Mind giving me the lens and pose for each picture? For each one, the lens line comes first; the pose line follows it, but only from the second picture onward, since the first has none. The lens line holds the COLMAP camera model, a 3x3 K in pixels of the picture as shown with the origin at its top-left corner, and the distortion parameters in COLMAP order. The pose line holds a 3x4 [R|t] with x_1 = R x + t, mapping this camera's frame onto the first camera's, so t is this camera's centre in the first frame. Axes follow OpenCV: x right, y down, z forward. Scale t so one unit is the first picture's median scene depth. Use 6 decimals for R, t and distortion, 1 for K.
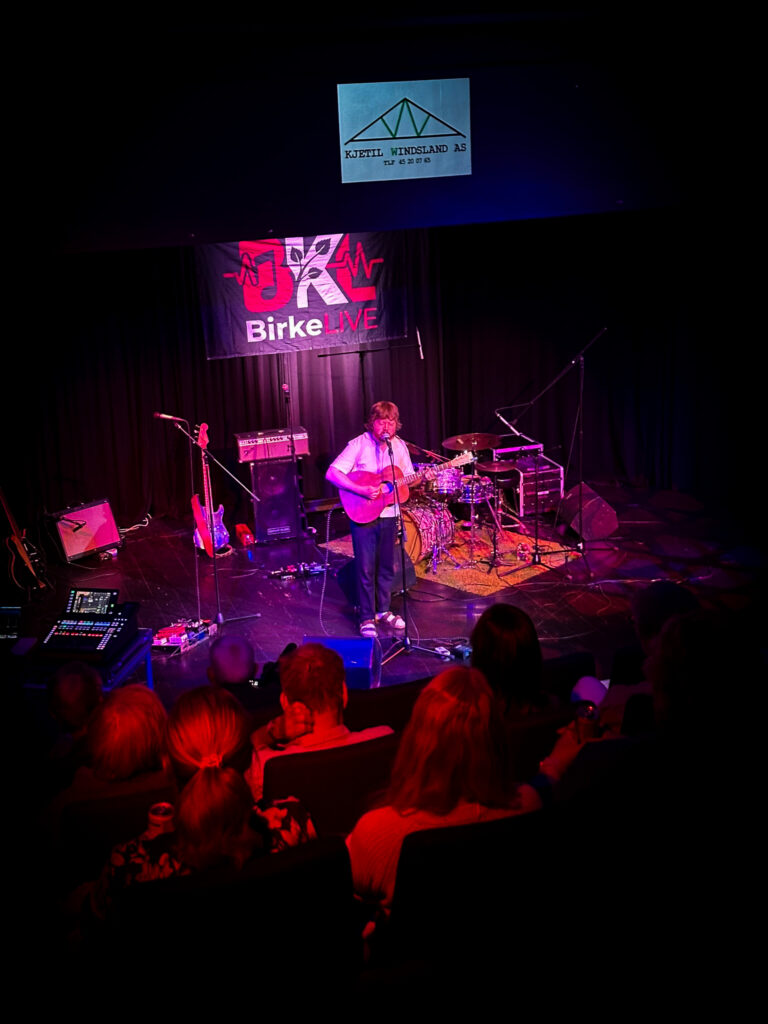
lens RADIAL K [[1407.8, 0, 351.8], [0, 1407.8, 530.3], [0, 0, 1]] dist [0.121910, 0.000000]
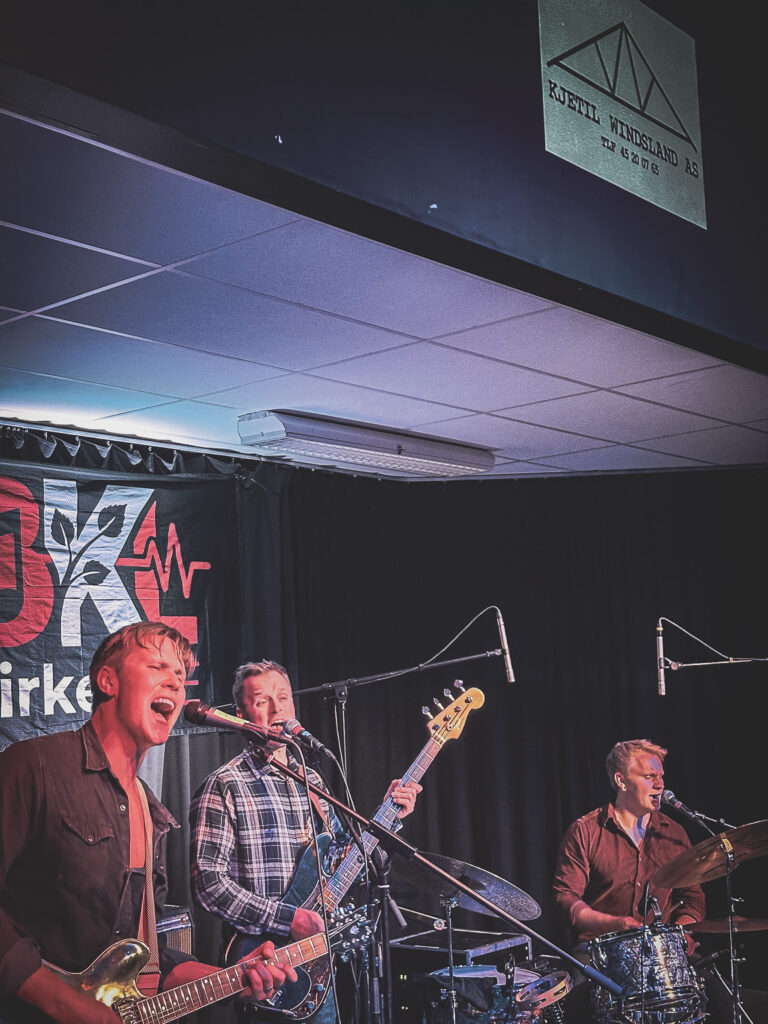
lens RADIAL K [[1407.8, 0, 368.6], [0, 1407.8, 510.2], [0, 0, 1]] dist [0.121910, 0.000000]
pose [[0.836626, 0.082712, 0.541494, -0.203428], [0.170578, 0.900044, -0.401028, -0.003655], [-0.520539, 0.427877, 0.738891, 0.621855]]
